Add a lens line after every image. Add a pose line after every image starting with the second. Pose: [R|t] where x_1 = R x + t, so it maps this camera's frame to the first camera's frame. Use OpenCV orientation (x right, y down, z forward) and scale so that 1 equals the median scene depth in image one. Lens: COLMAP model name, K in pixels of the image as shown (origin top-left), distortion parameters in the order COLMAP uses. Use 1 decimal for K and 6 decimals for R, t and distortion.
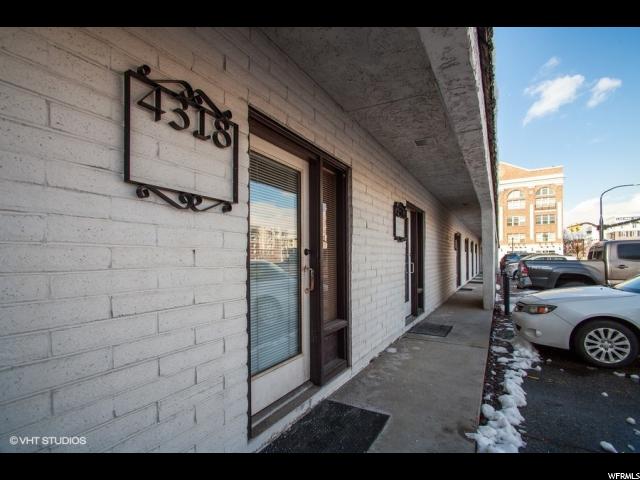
lens RADIAL K [[308.8, 0, 321.9], [0, 308.8, 256.0], [0, 0, 1]] dist [-0.002032, -0.000634]
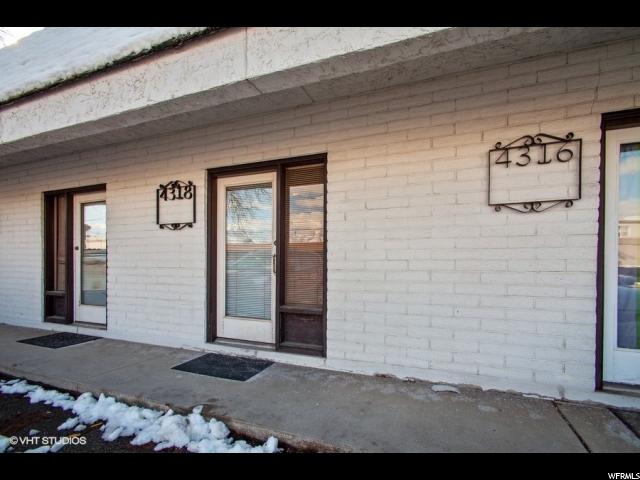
lens RADIAL K [[309.1, 0, 319.8], [0, 309.1, 265.8], [0, 0, 1]] dist [0.000735, -0.000457]
pose [[0.145758, 0.008193, -0.989286, 0.994324], [-0.001329, 0.999966, 0.008086, 0.055107], [0.989319, 0.000136, 0.145764, 0.789896]]
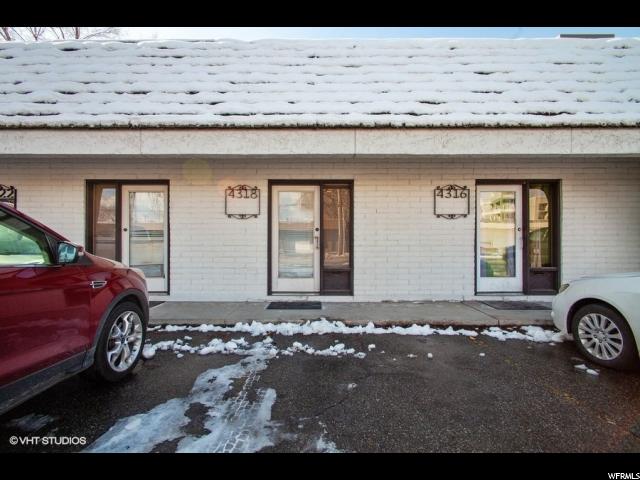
lens RADIAL K [[303.1, 0, 320.0], [0, 303.1, 240.0], [0, 0, 1]] dist [-0.000927, 0.000221]
pose [[0.504970, -0.004551, -0.863125, 1.371513], [0.001478, 0.999989, -0.004408, 0.051905], [0.863136, 0.000950, 0.504971, -0.009639]]
